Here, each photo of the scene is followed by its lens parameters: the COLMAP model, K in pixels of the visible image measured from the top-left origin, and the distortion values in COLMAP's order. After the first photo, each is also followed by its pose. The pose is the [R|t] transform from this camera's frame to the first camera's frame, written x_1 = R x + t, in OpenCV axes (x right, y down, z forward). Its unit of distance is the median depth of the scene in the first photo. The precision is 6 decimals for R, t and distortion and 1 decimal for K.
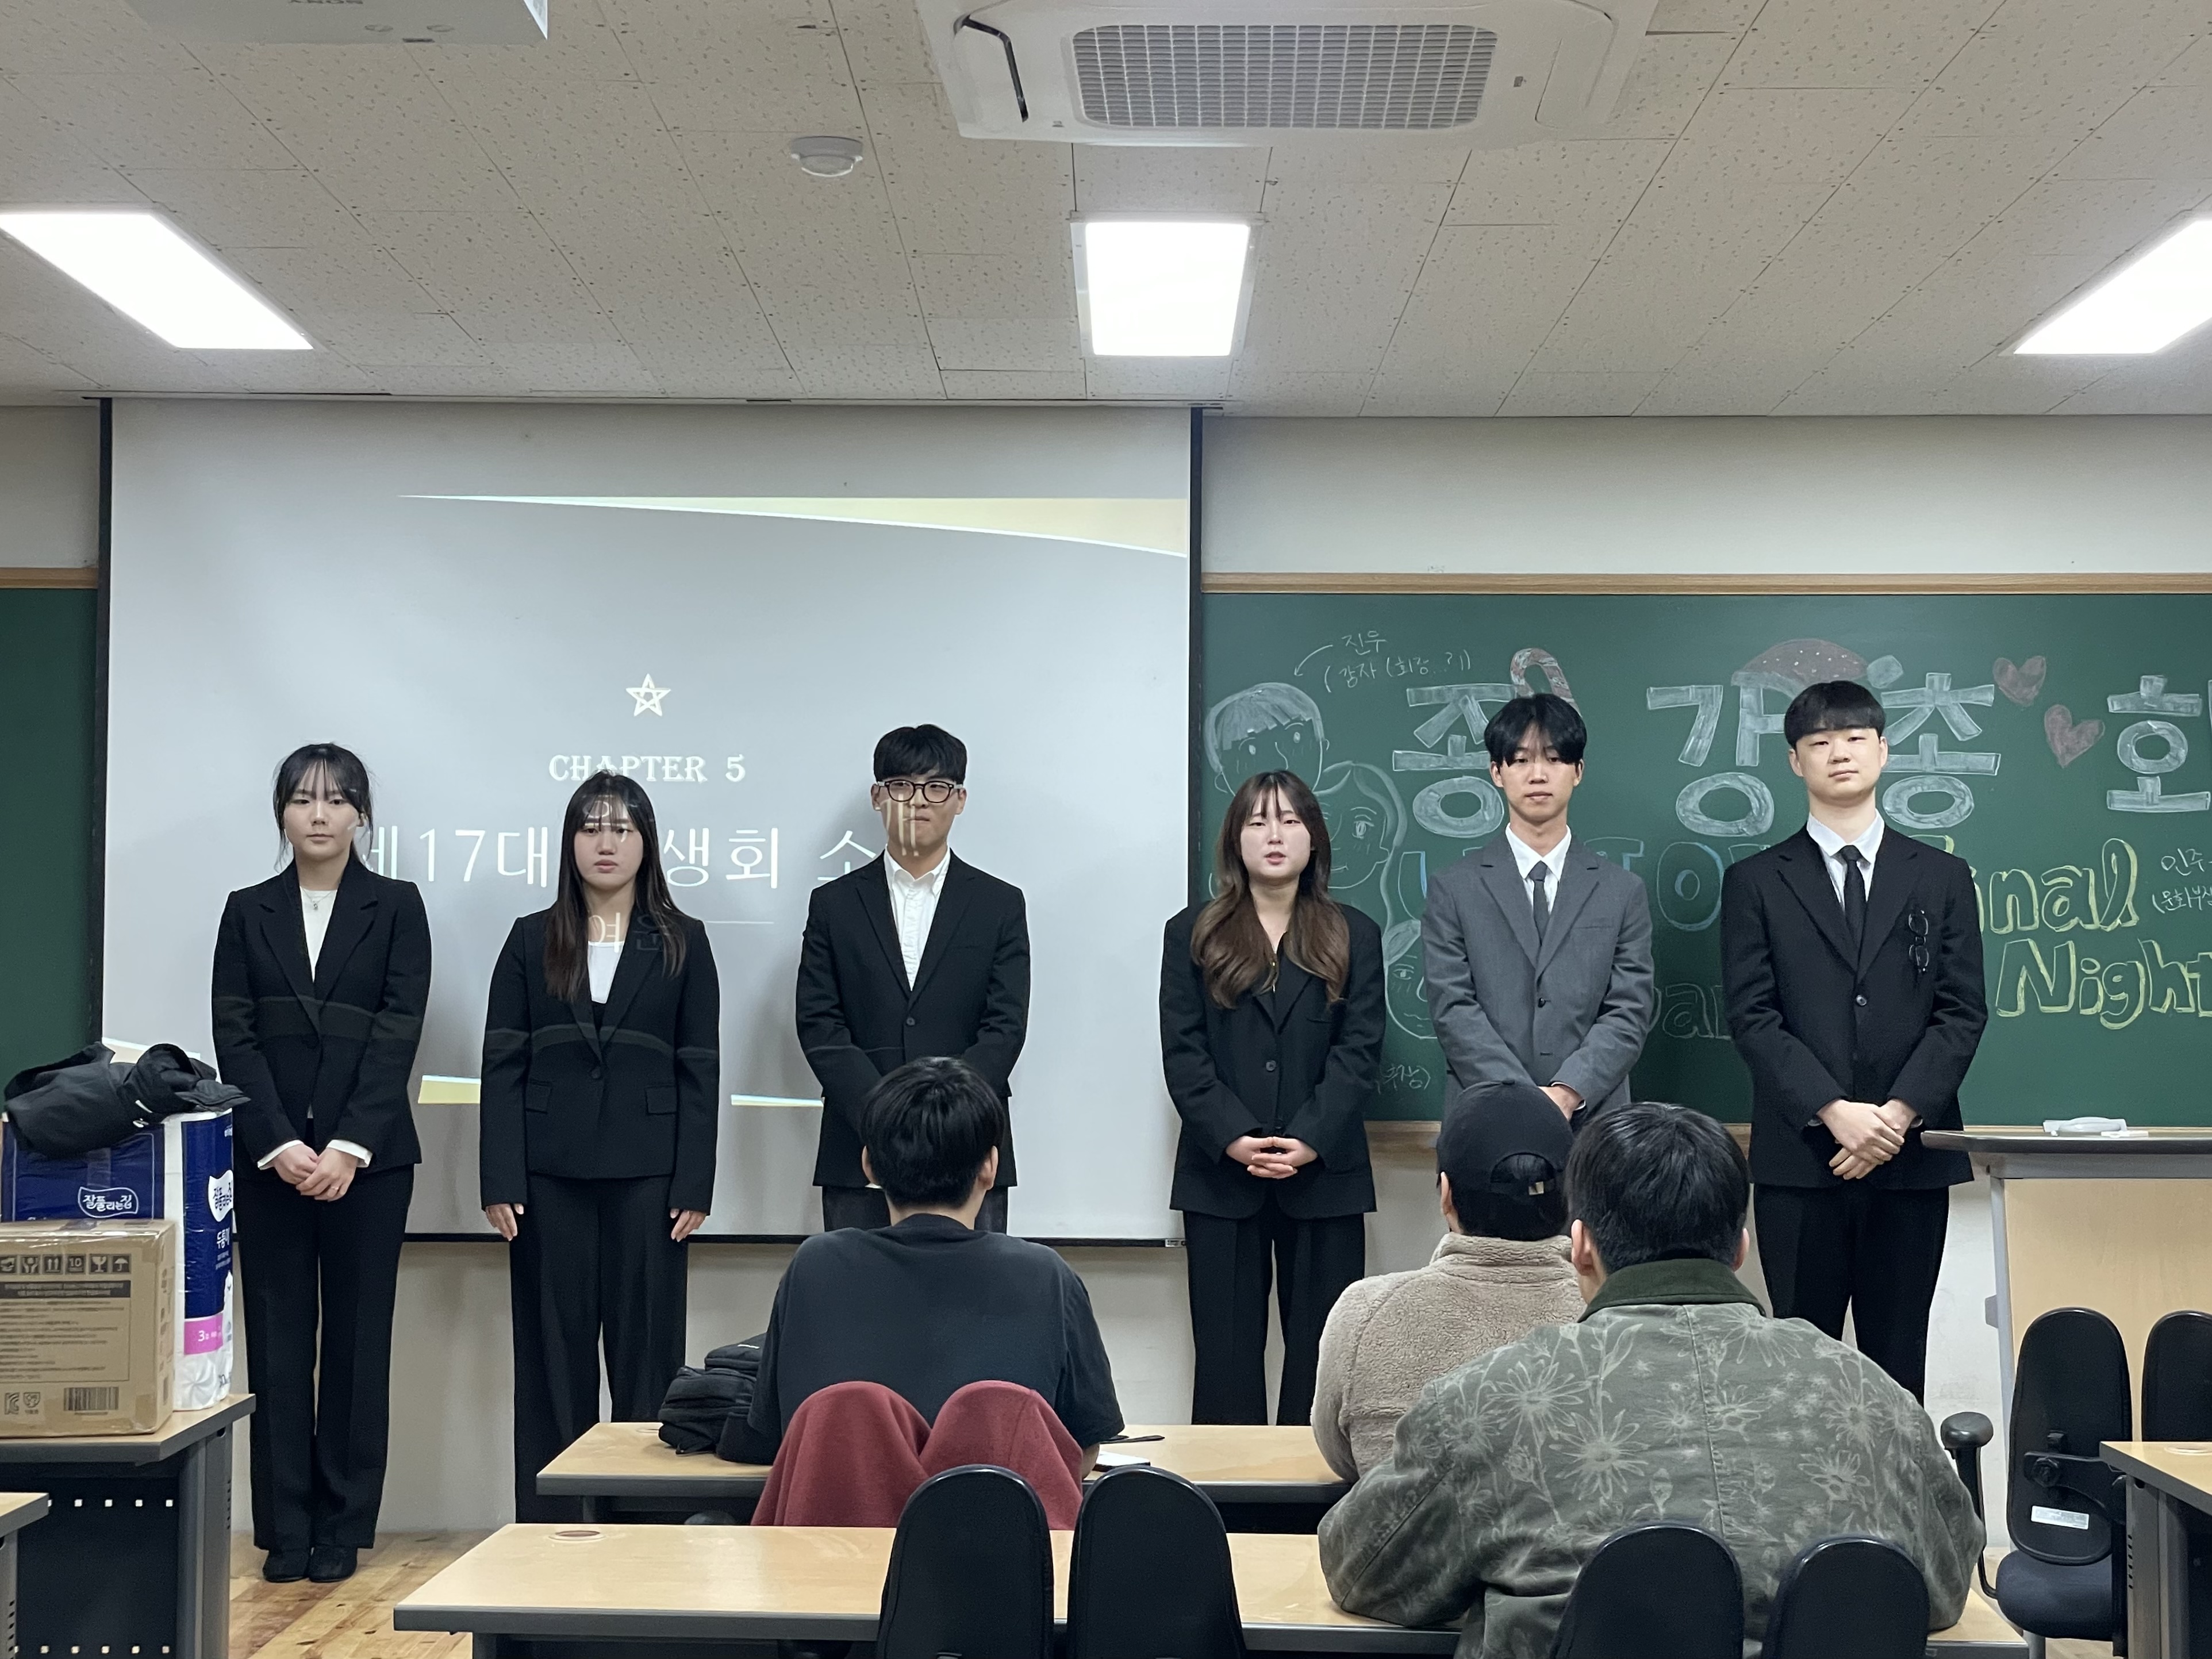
lens RADIAL K [[3650.0, 0, 1106.0], [0, 3650.0, 829.5], [0, 0, 1]] dist [0.094010, 0.022307]
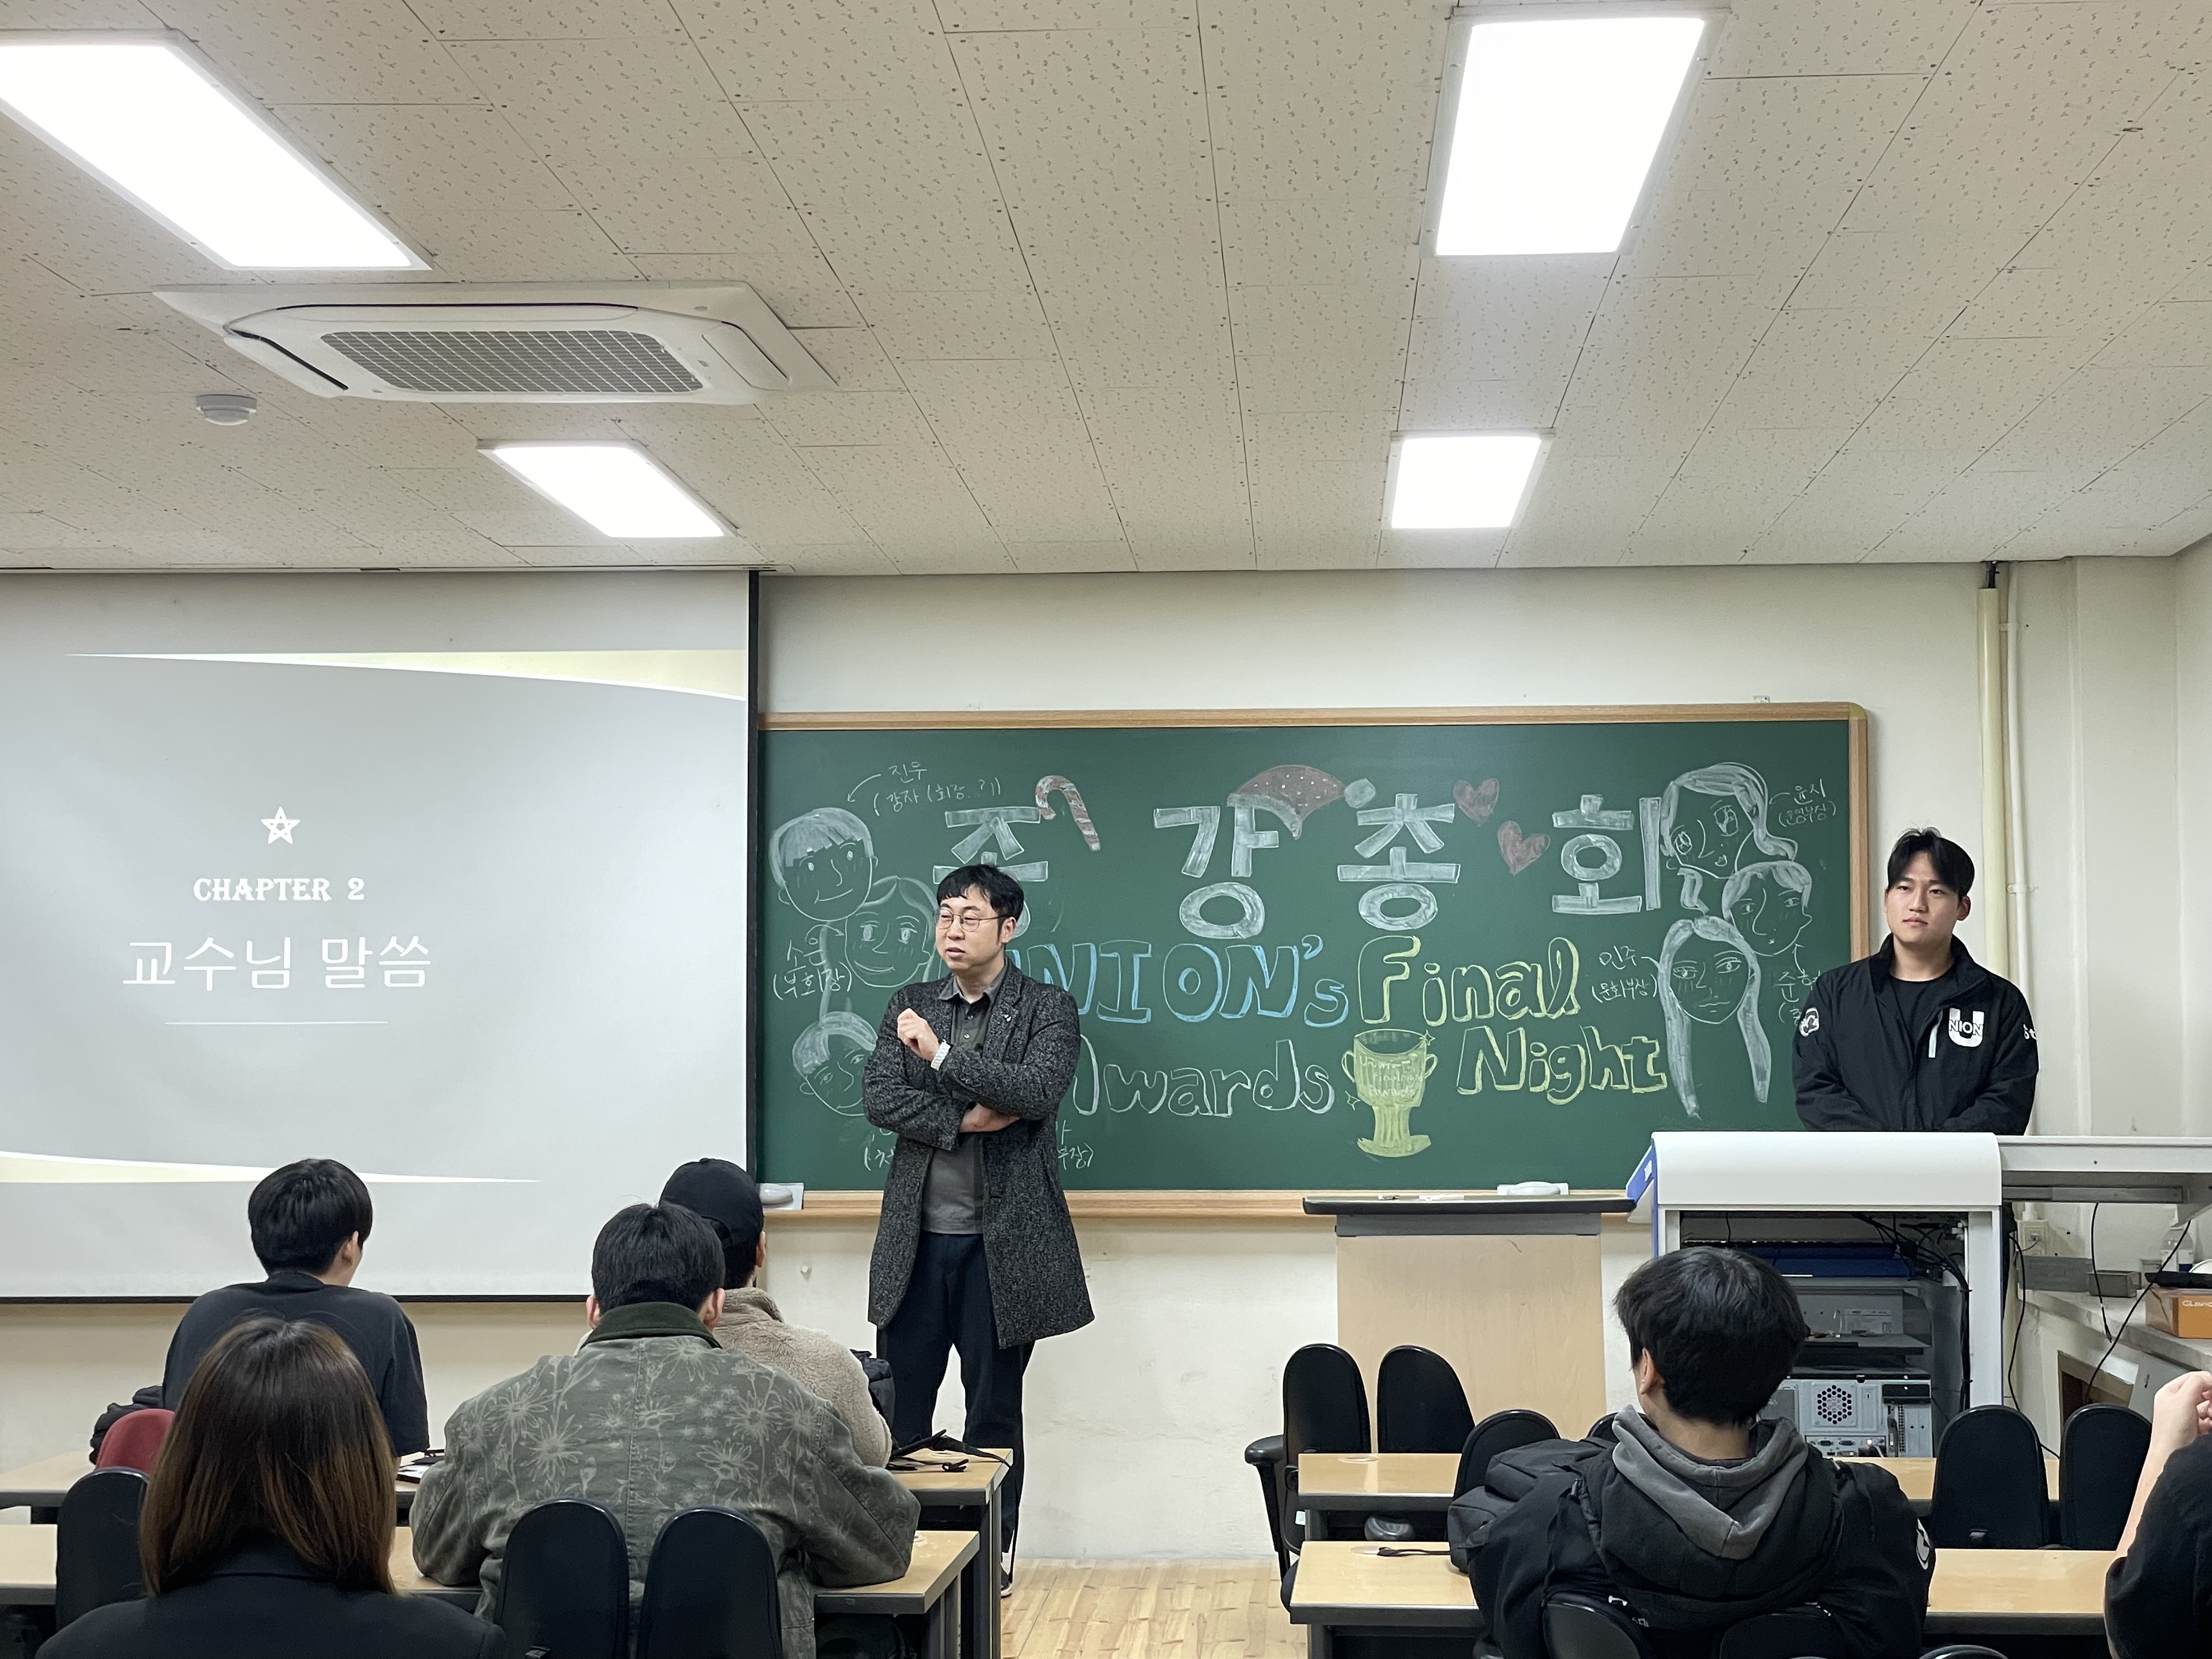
lens RADIAL K [[3777.8, 0, 1099.9], [0, 3777.8, 794.2], [0, 0, 1]] dist [0.041273, 1.072877]
pose [[0.999250, -0.010764, -0.037203, 0.175890], [0.009947, 0.999707, -0.022081, -0.017588], [0.037430, 0.021694, 0.999064, -0.182095]]
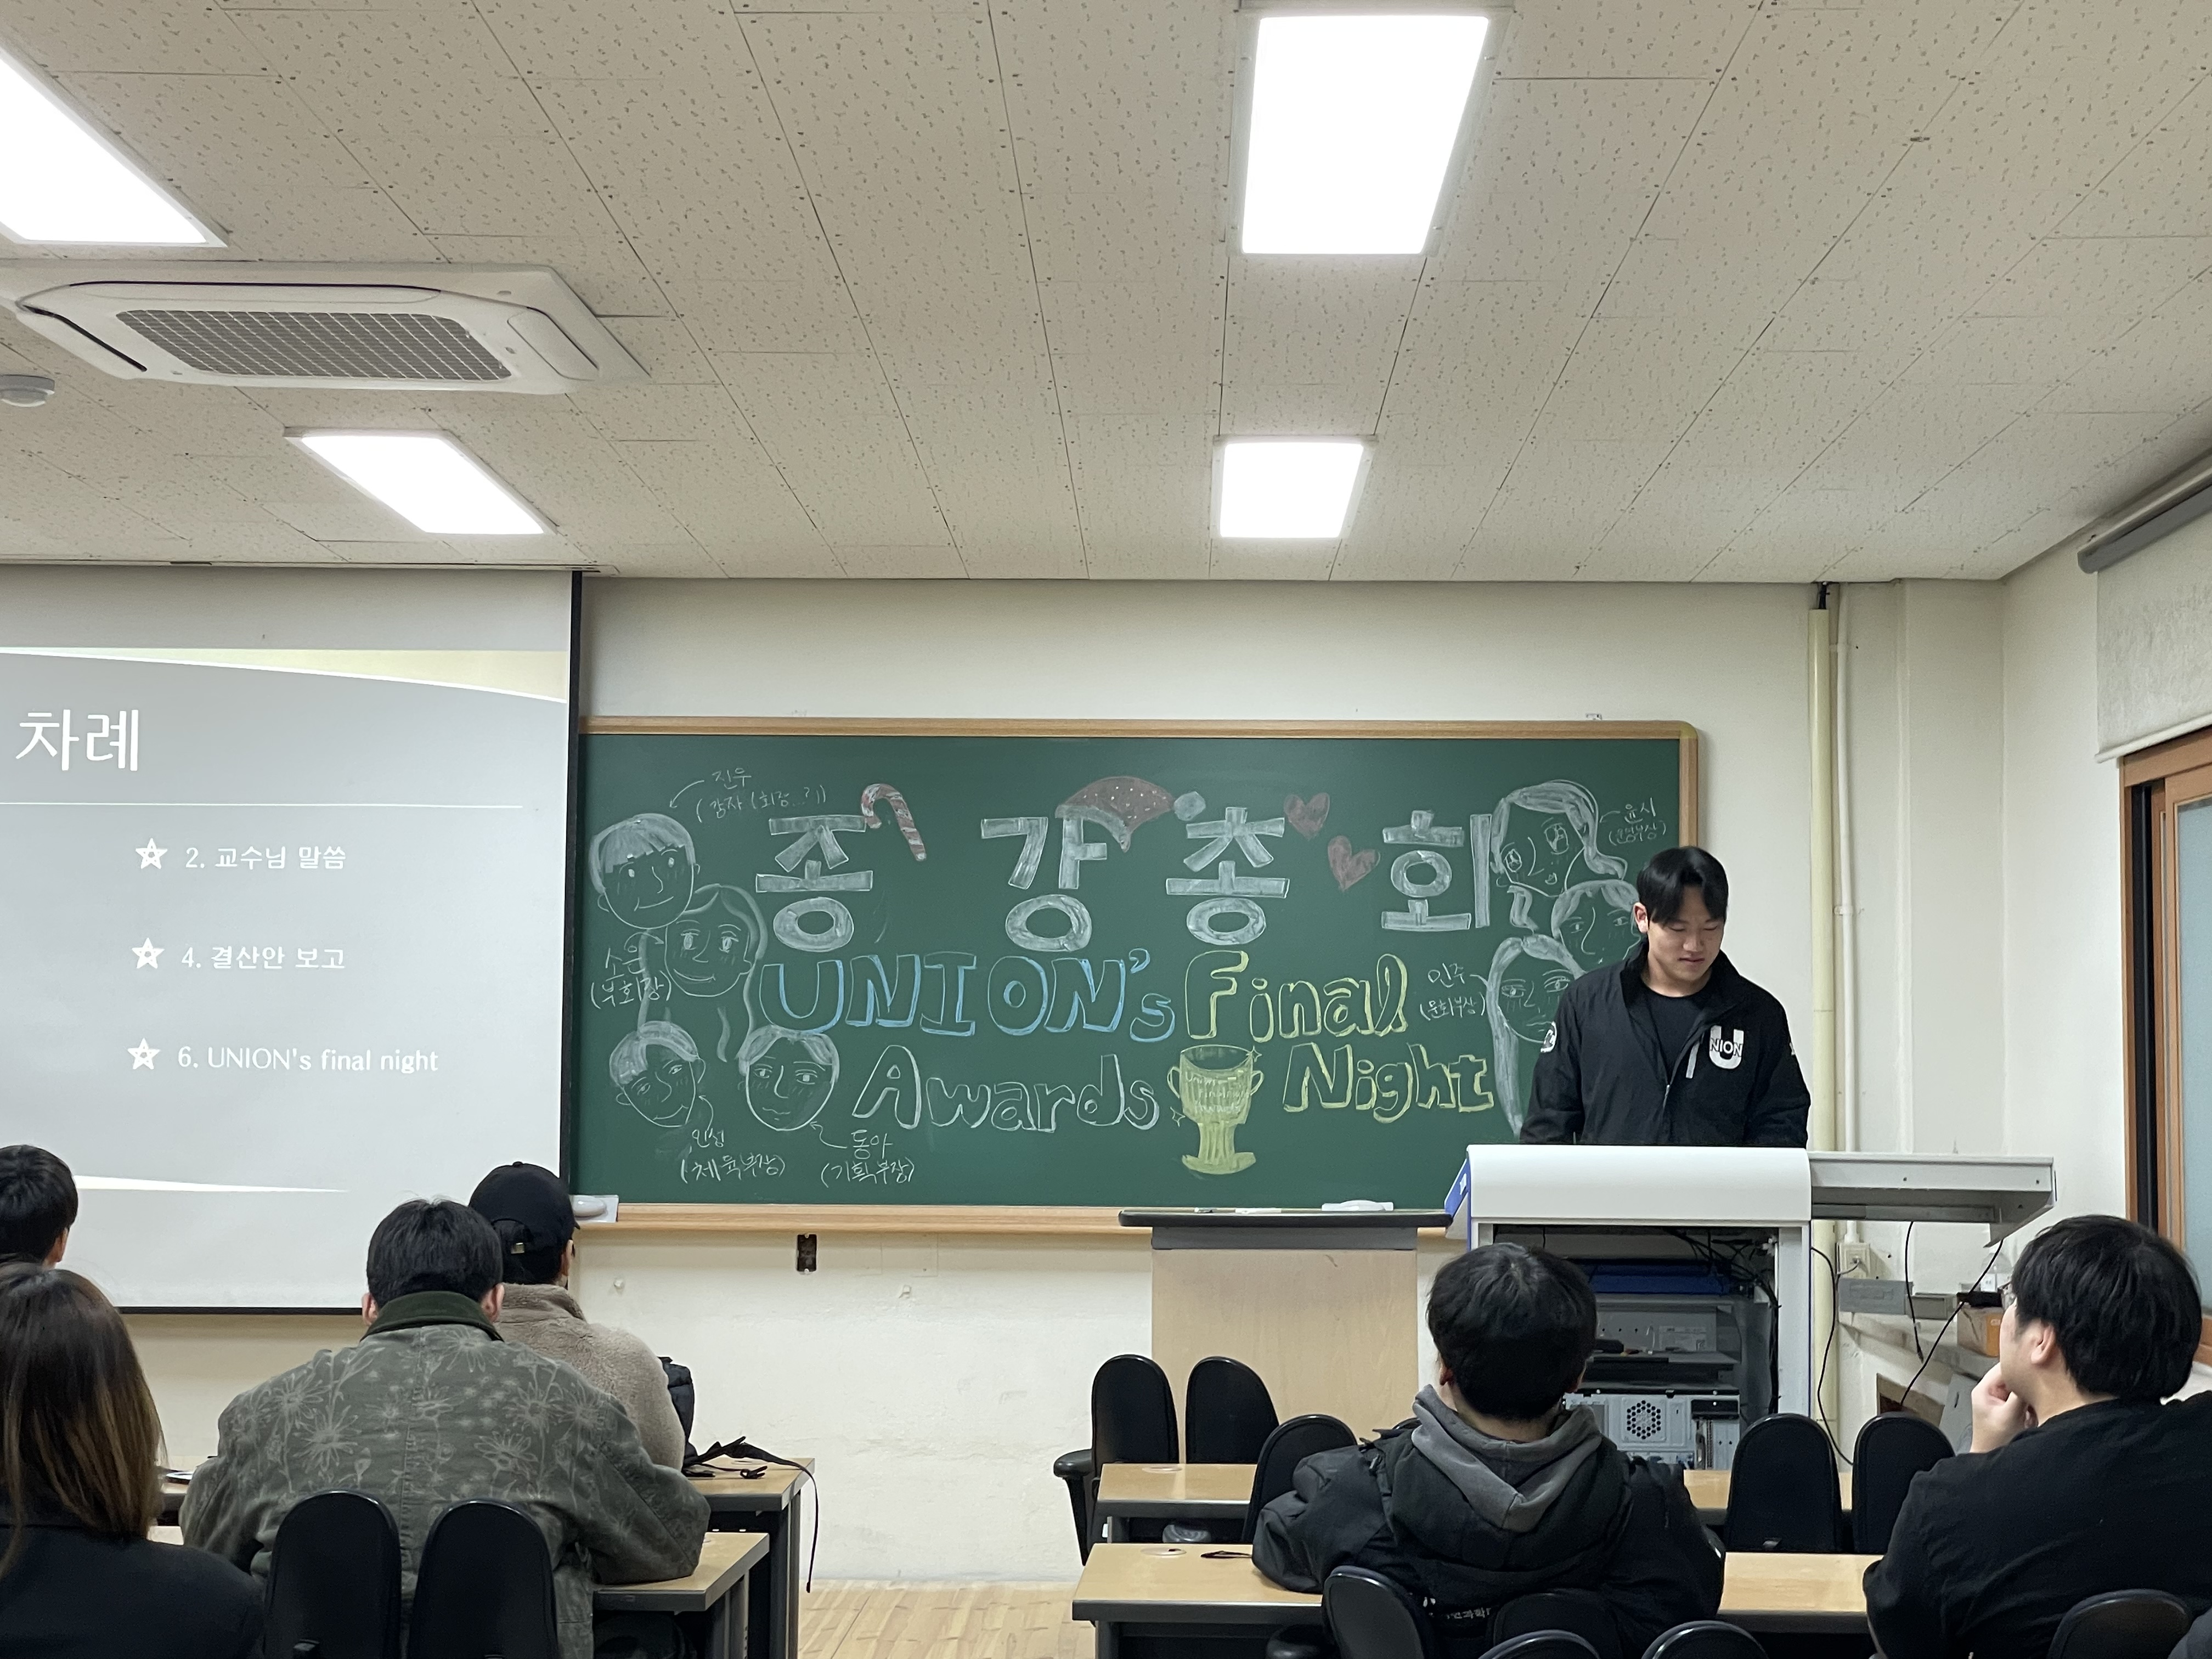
lens RADIAL K [[3869.5, 0, 1106.9], [0, 3869.5, 796.4], [0, 0, 1]] dist [0.104681, 0.389325]
pose [[0.999996, 0.002927, -0.000656, 0.188407], [-0.002945, 0.999554, -0.029722, -0.010463], [0.000568, 0.029723, 0.999558, -0.195915]]
